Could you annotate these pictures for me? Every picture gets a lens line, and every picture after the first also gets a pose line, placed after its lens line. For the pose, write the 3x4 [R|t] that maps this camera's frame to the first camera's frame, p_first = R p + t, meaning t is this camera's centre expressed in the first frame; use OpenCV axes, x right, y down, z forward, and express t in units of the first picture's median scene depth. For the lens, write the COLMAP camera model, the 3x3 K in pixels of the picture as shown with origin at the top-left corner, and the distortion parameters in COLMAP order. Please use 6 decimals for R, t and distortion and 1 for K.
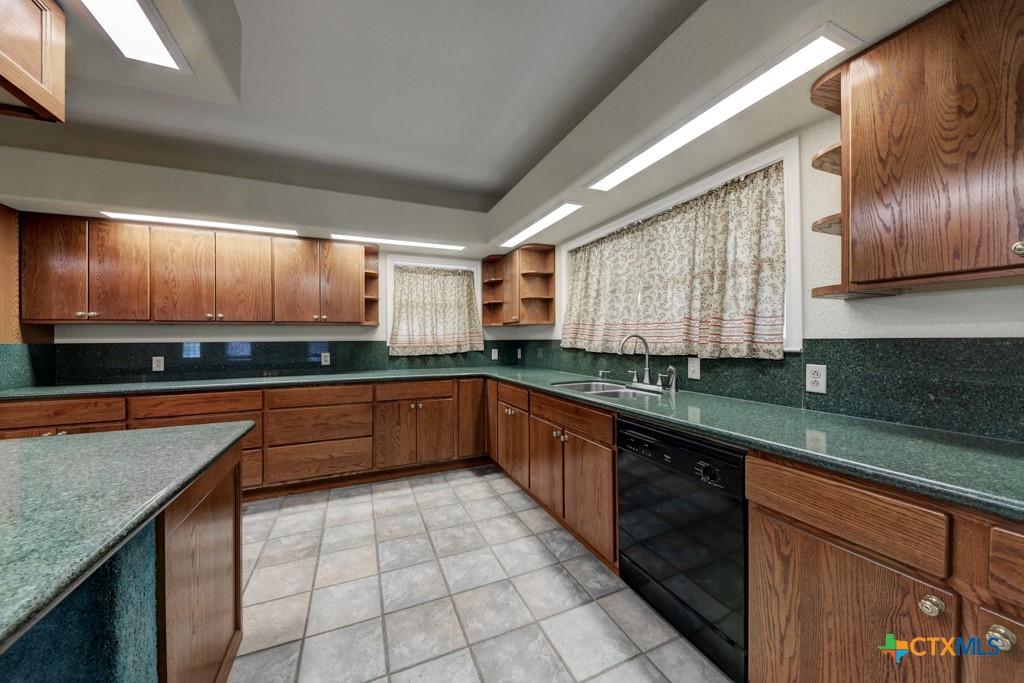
lens RADIAL K [[346.8, 0, 521.7], [0, 346.8, 343.8], [0, 0, 1]] dist [0.005603, -0.006919]
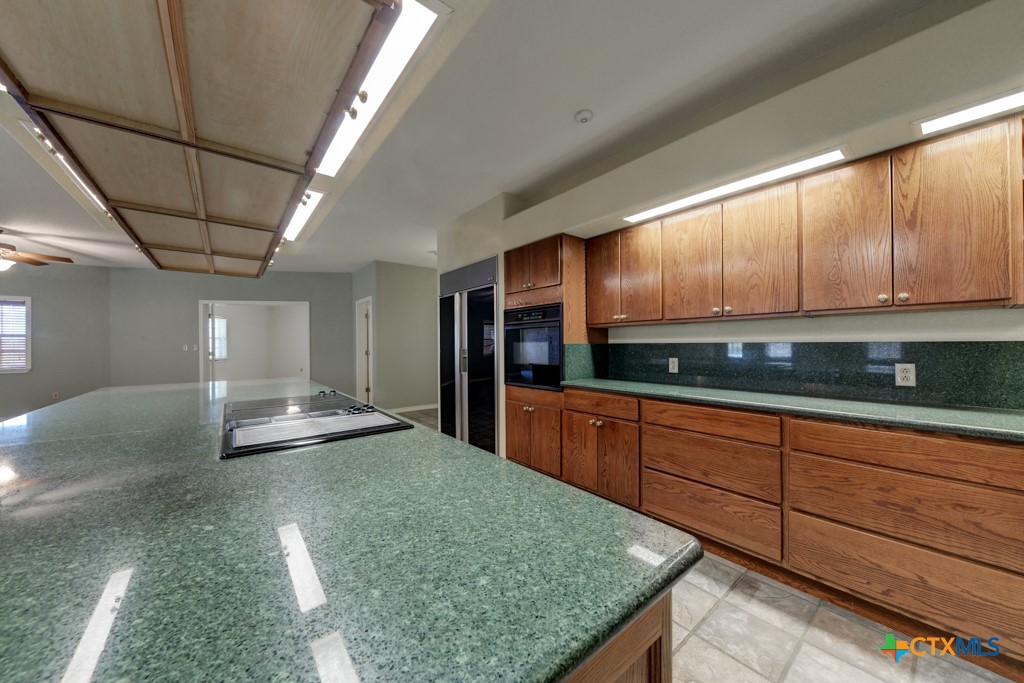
lens RADIAL K [[352.2, 0, 510.4], [0, 352.2, 337.7], [0, 0, 1]] dist [0.016271, -0.007358]
pose [[0.225625, -0.008942, -0.974173, -0.205301], [-0.008718, 0.999899, -0.011198, -0.003619], [0.974175, 0.011019, 0.225525, 0.343315]]
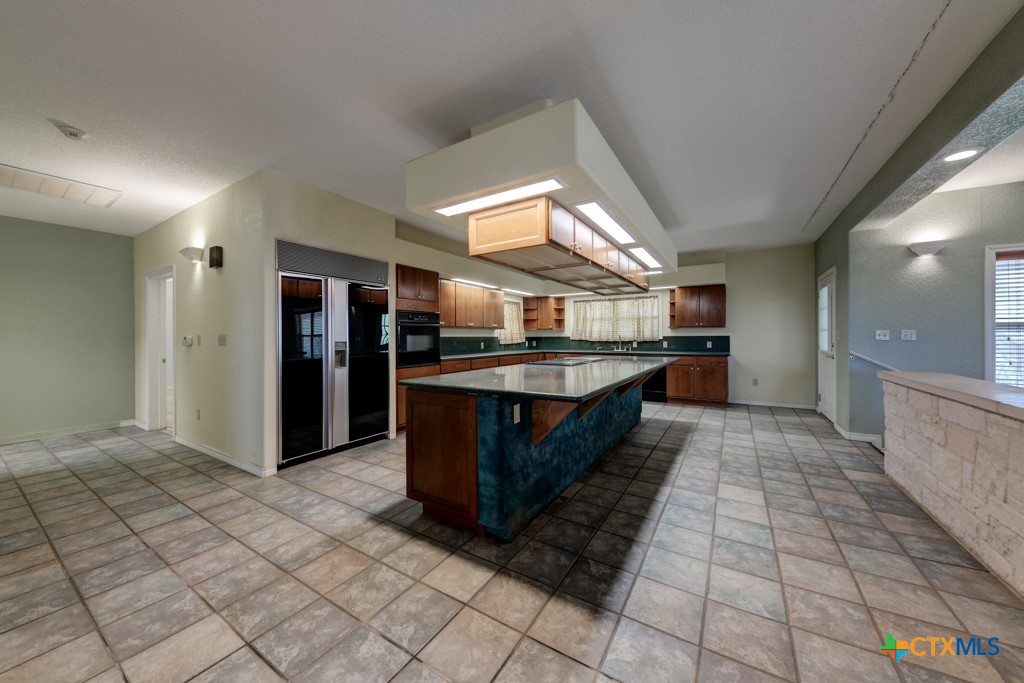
lens RADIAL K [[352.2, 0, 510.4], [0, 352.2, 337.7], [0, 0, 1]] dist [0.016271, -0.007358]
pose [[0.847973, 0.004357, 0.530022, -1.977775], [0.003731, 0.999892, -0.014188, 0.036645], [-0.530026, 0.014009, 0.847865, -1.114626]]
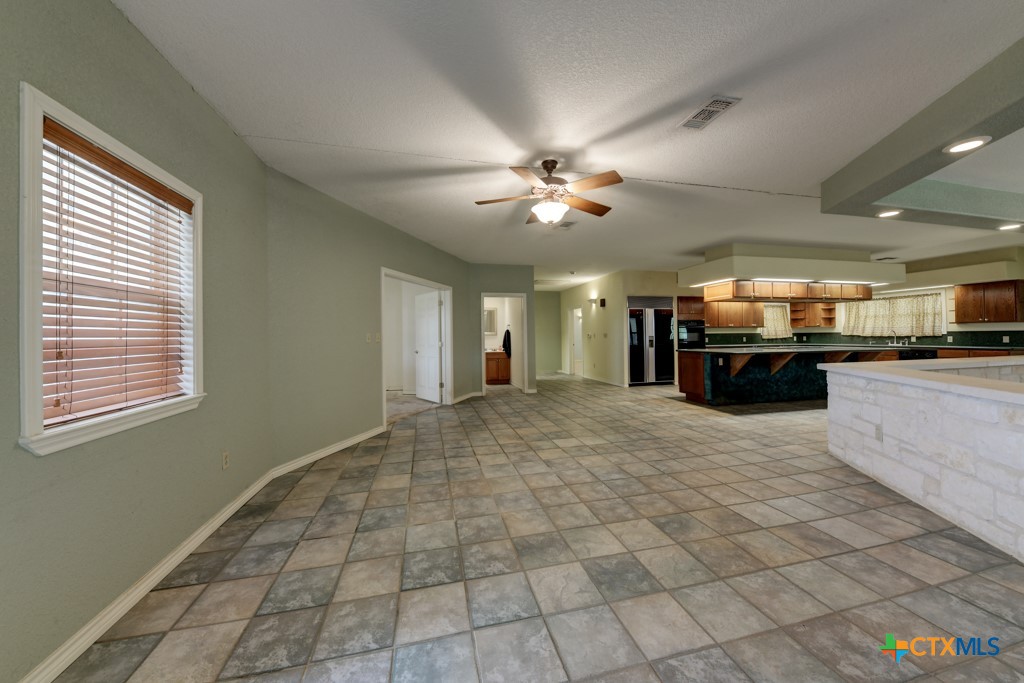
lens RADIAL K [[352.2, 0, 510.4], [0, 352.2, 337.7], [0, 0, 1]] dist [0.016271, -0.007358]
pose [[0.975556, 0.000401, -0.219750, -2.361846], [-0.001800, 0.999979, -0.006164, 0.067073], [0.219743, 0.006409, 0.975537, -3.019952]]
